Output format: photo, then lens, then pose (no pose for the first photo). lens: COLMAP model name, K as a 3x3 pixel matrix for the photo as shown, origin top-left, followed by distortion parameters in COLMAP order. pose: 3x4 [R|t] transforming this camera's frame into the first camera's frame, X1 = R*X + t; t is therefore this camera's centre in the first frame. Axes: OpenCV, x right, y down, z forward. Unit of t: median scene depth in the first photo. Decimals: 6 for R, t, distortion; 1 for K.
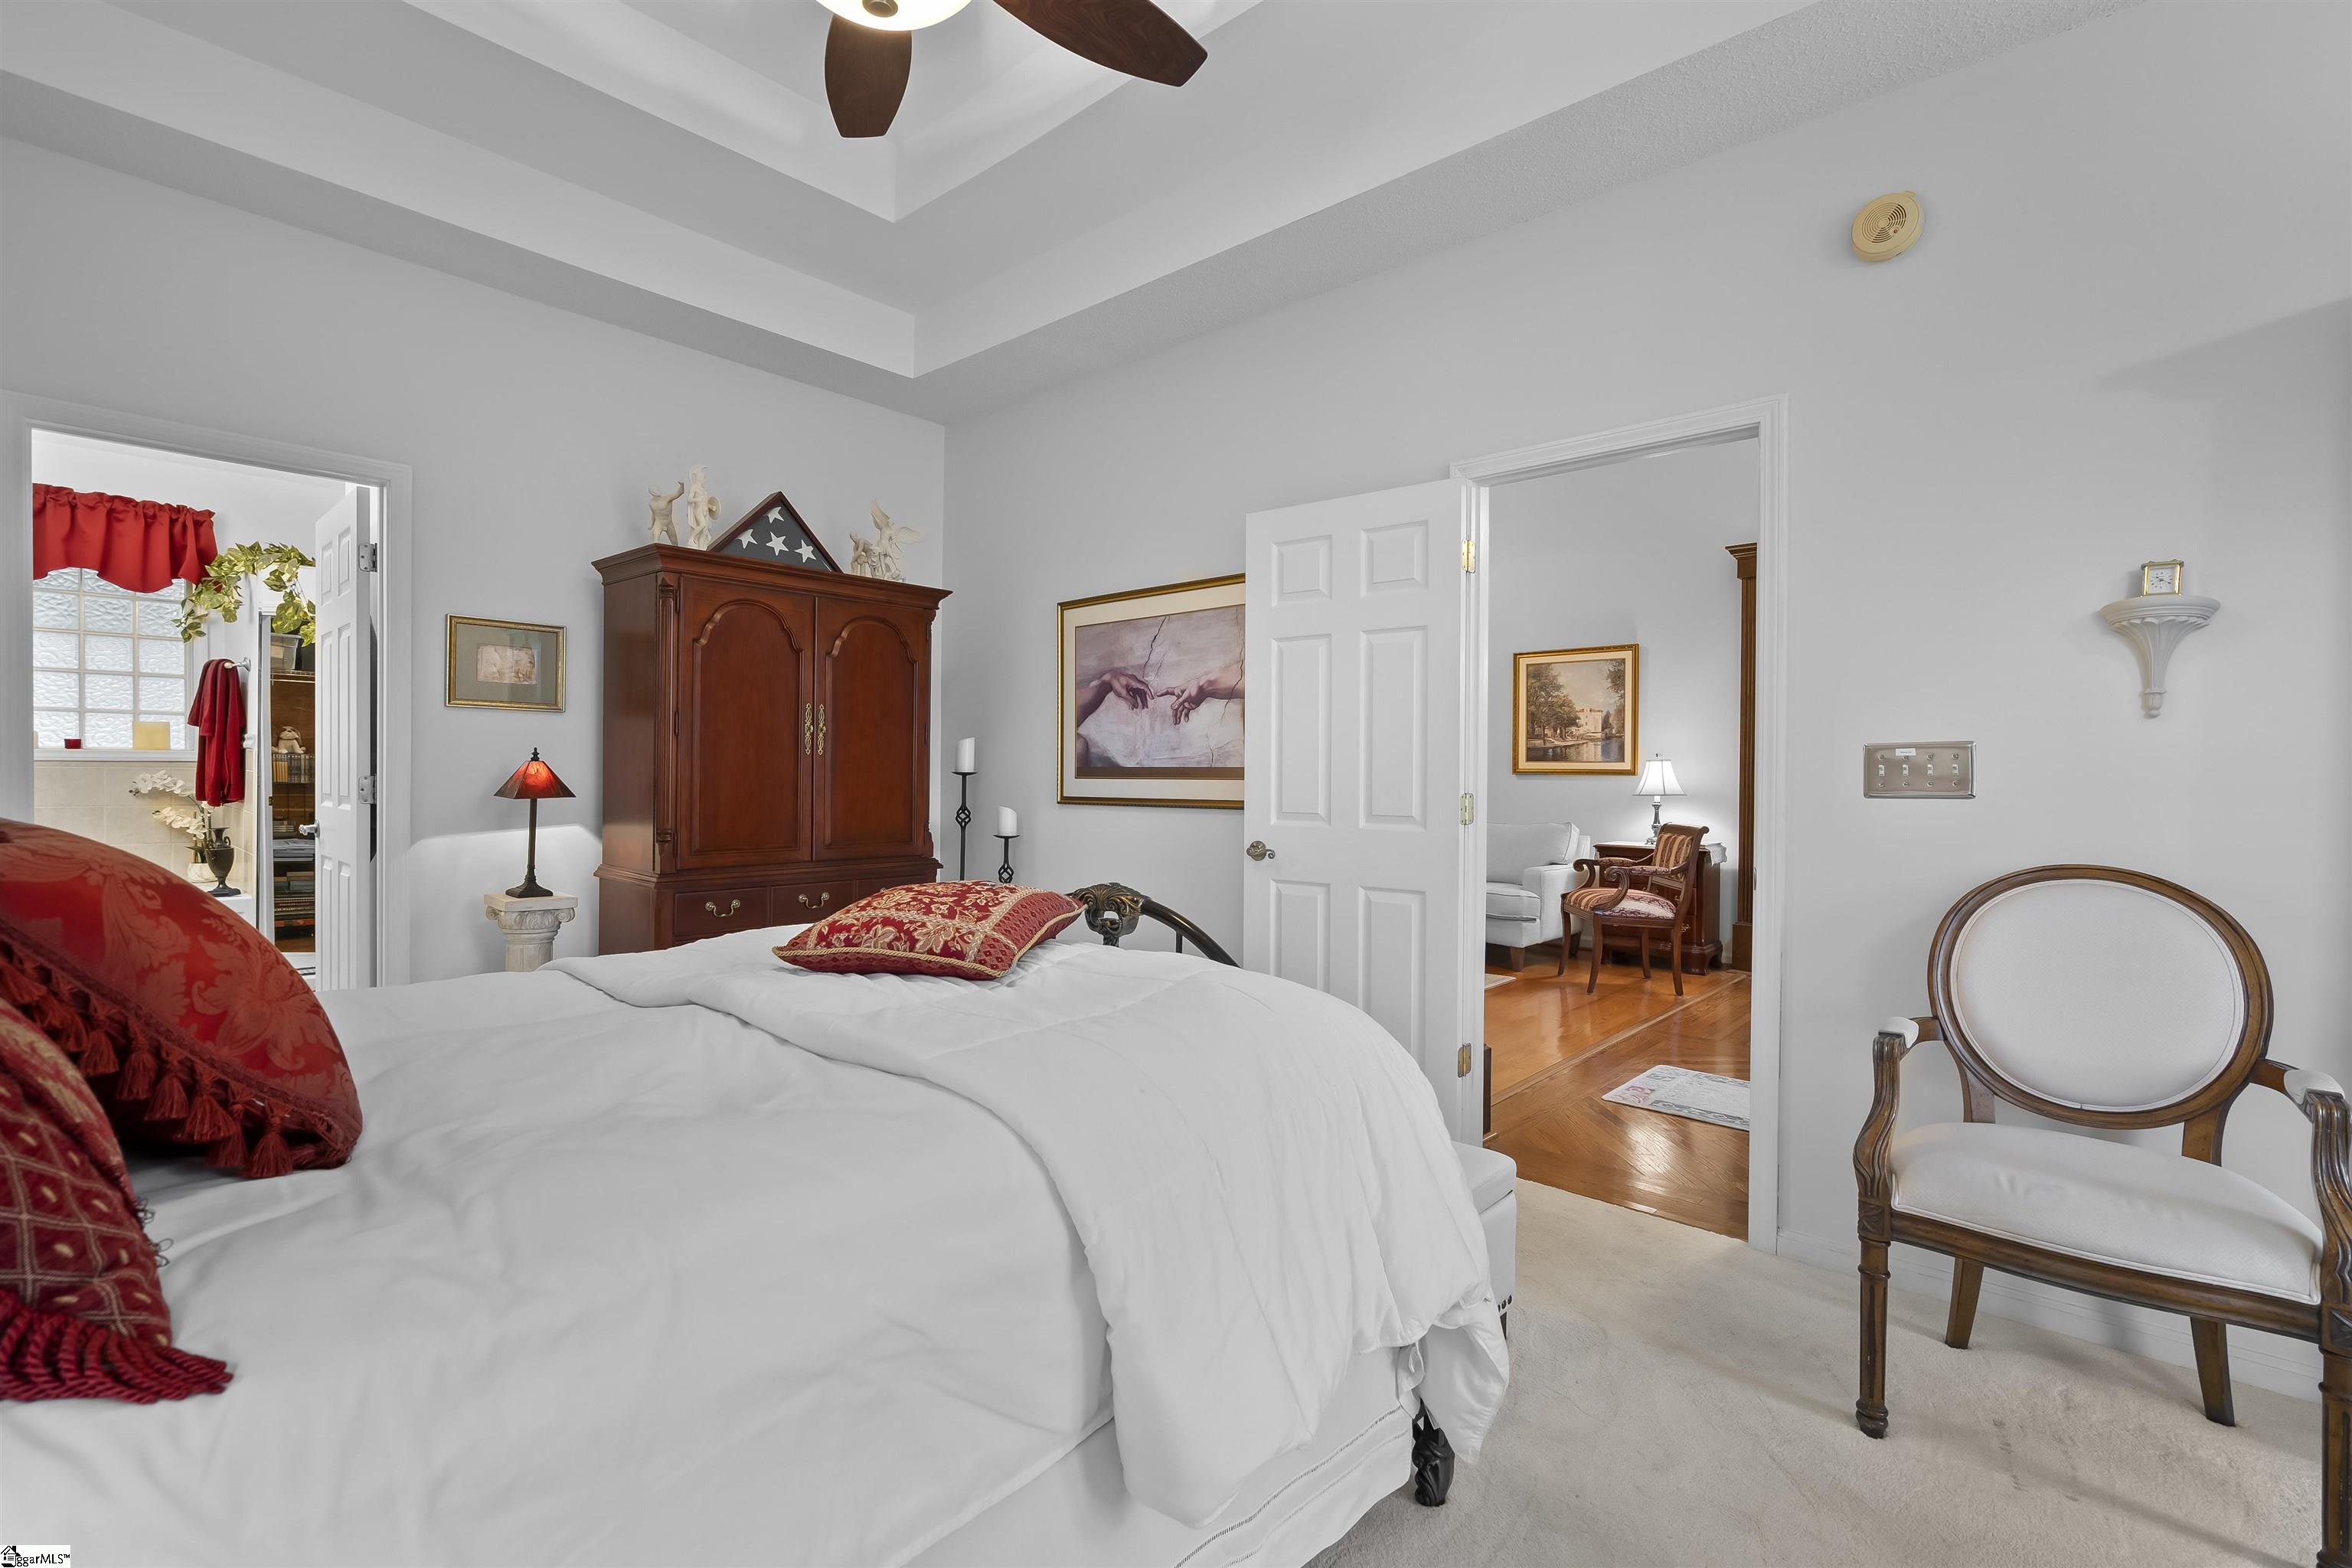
lens RADIAL K [[1059.3, 0, 1176.0], [0, 1059.3, 784.0], [0, 0, 1]] dist [-0.000707, 0.000253]
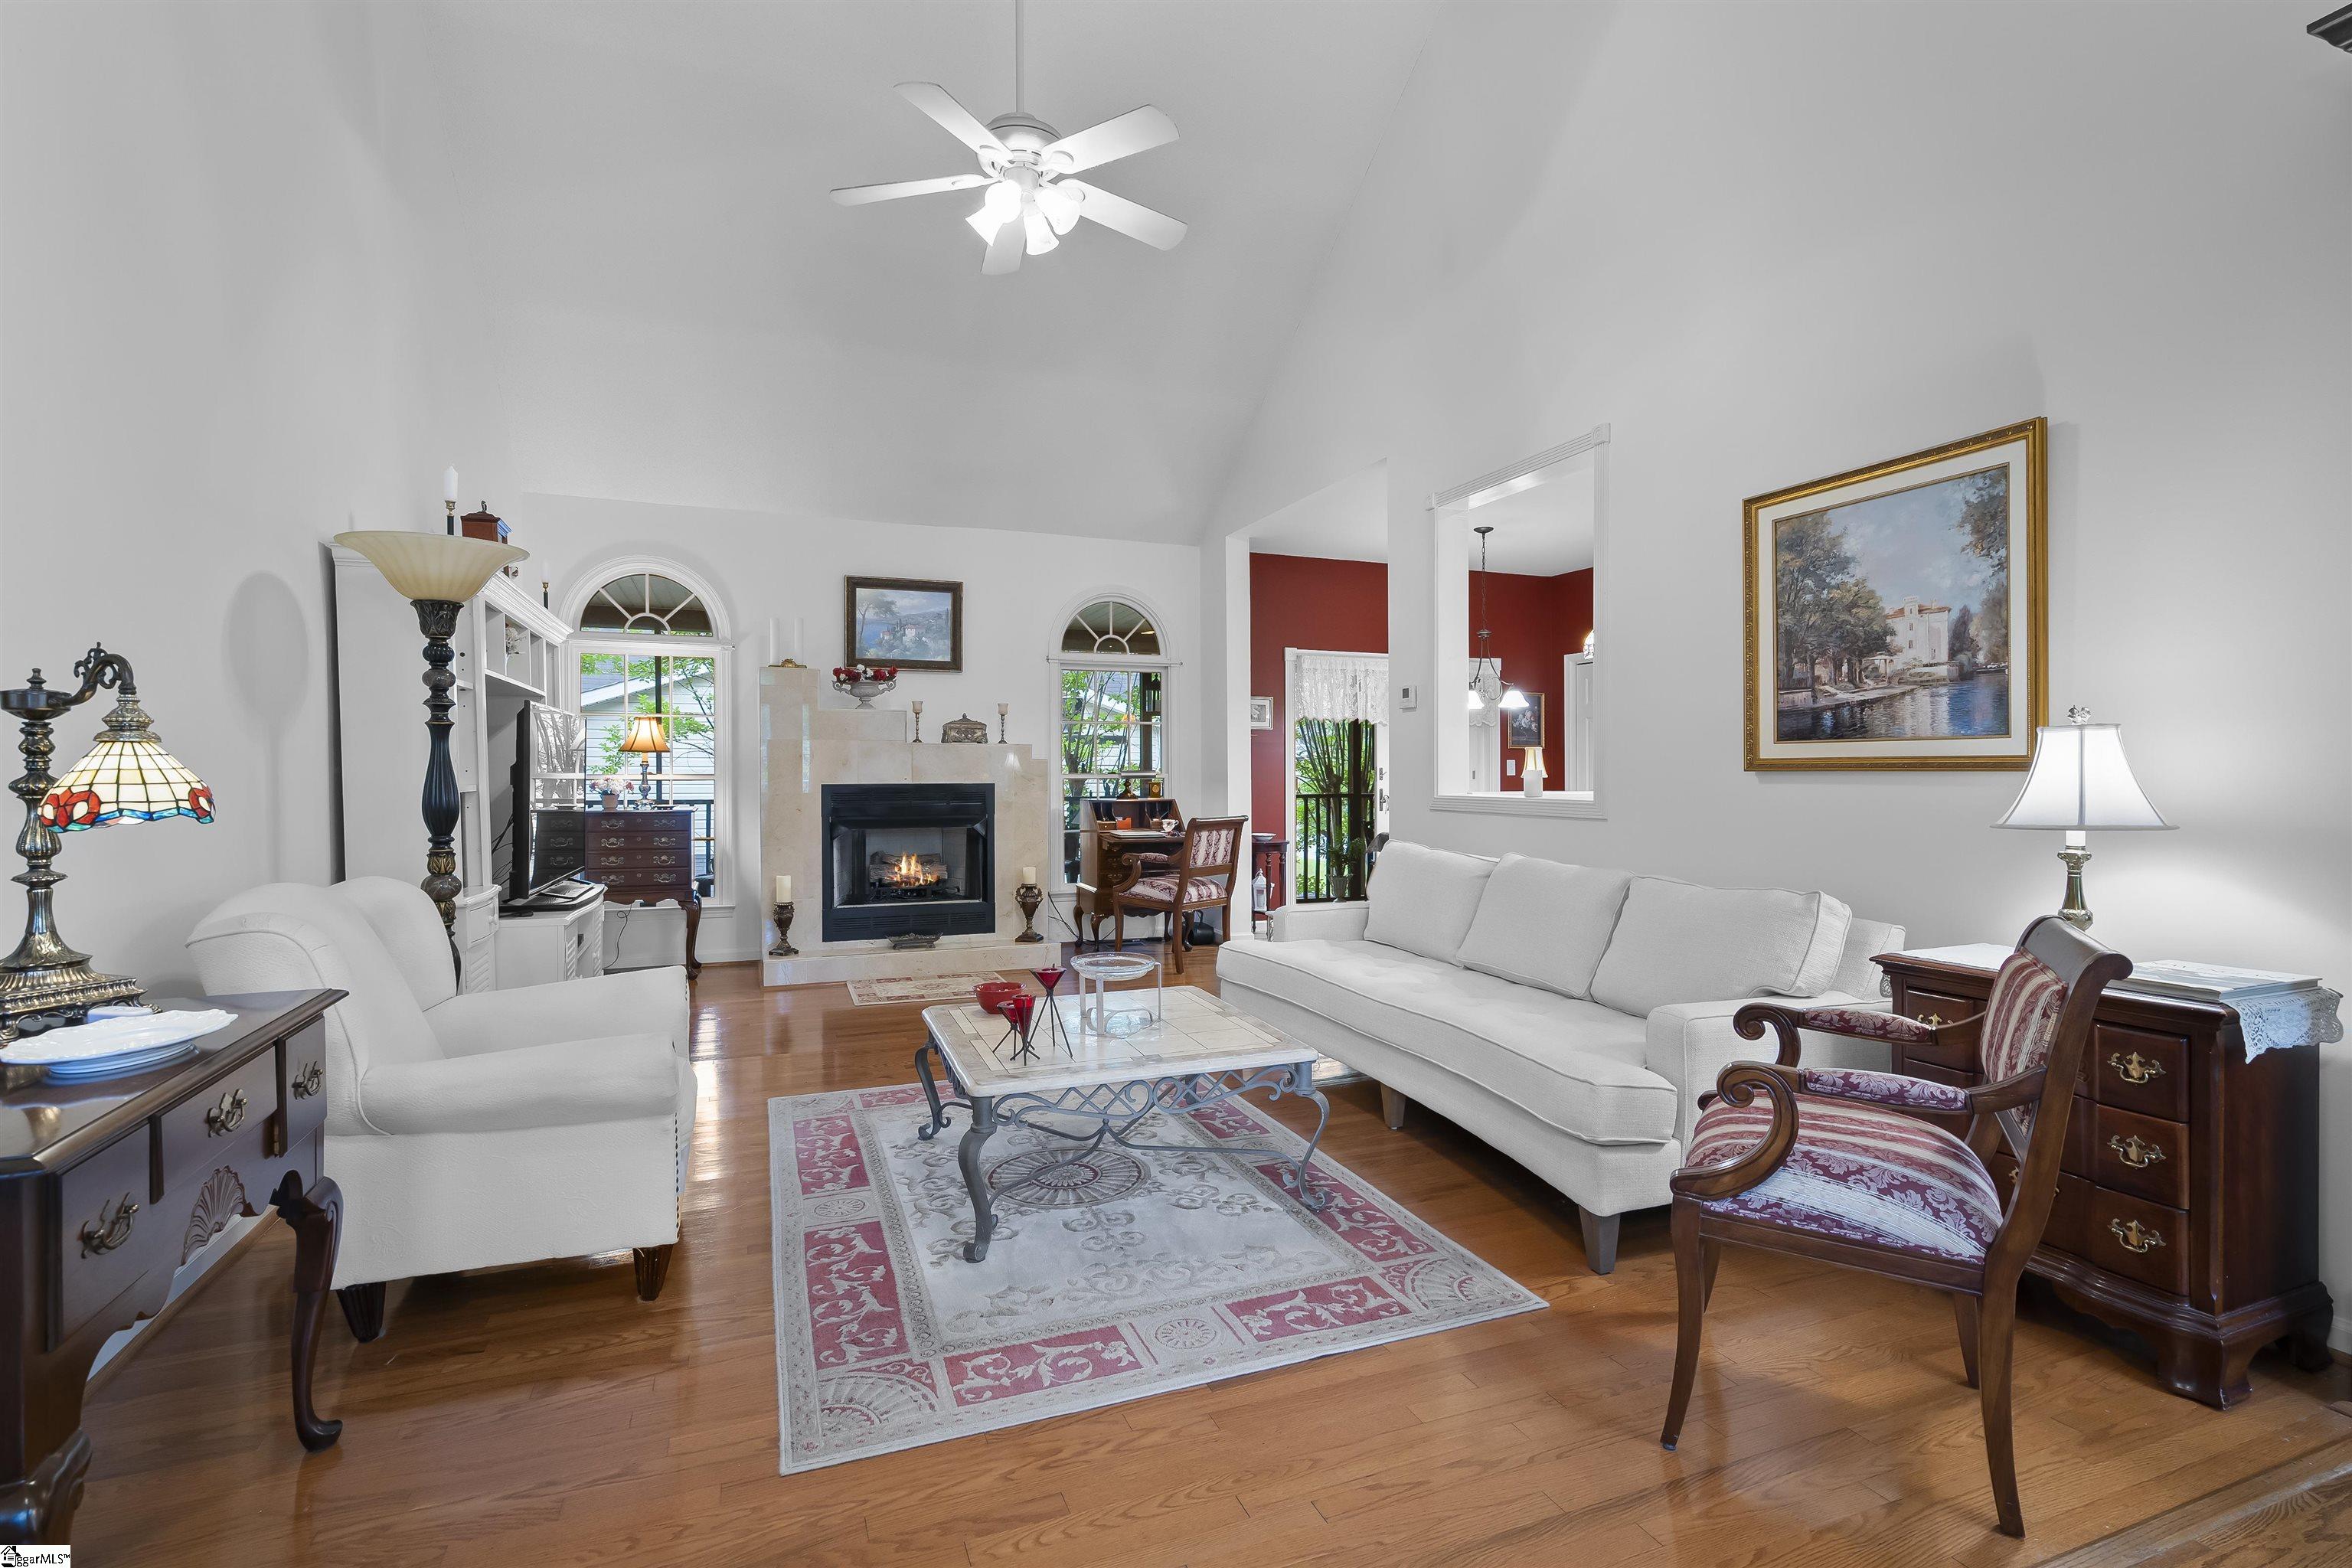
lens RADIAL K [[1079.6, 0, 1176.0], [0, 1079.6, 784.0], [0, 0, 1]] dist [-0.000462, 0.000036]
pose [[0.888245, -0.005915, -0.459331, 0.327973], [0.006316, 0.999980, -0.000664, -0.005191], [0.459326, -0.002311, 0.888265, 0.506223]]
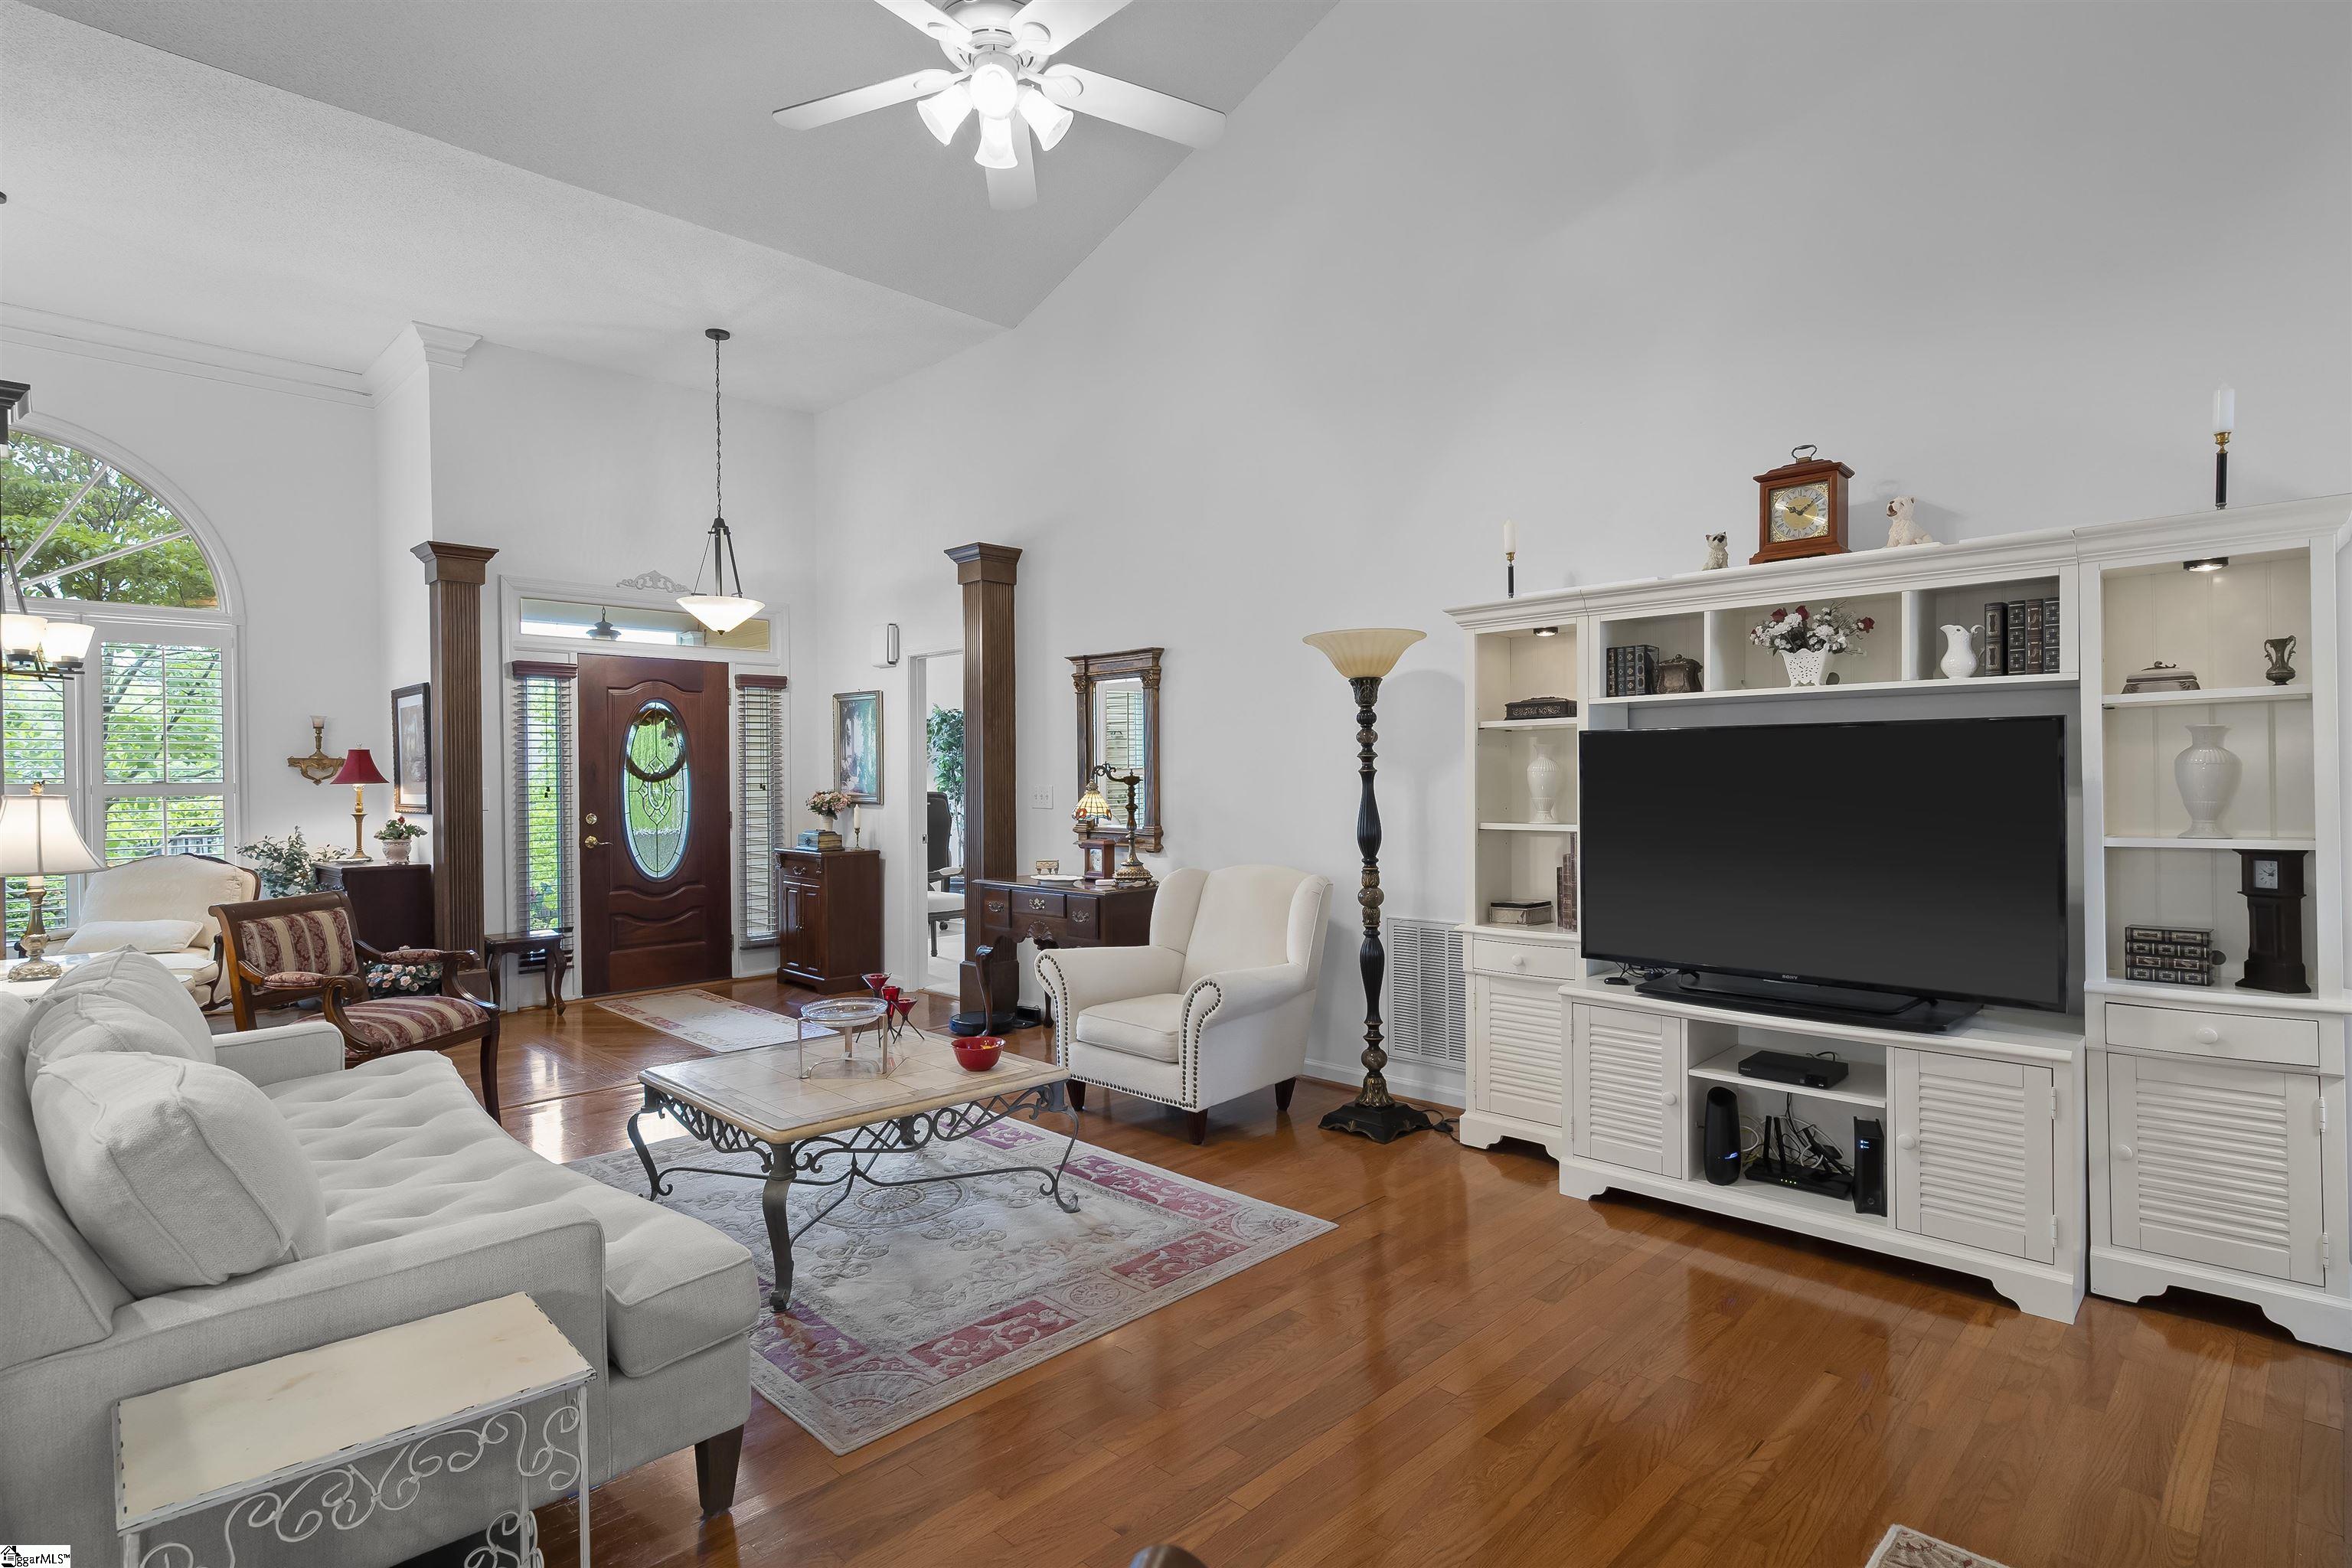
lens RADIAL K [[1184.2, 0, 1176.0], [0, 1184.2, 784.0], [0, 0, 1]] dist [0.000236, 0.000753]
pose [[-0.998158, -0.002019, 0.060635, -0.068576], [-0.000977, 0.999851, 0.017210, -0.035212], [-0.060660, 0.017119, -0.998012, 1.375425]]
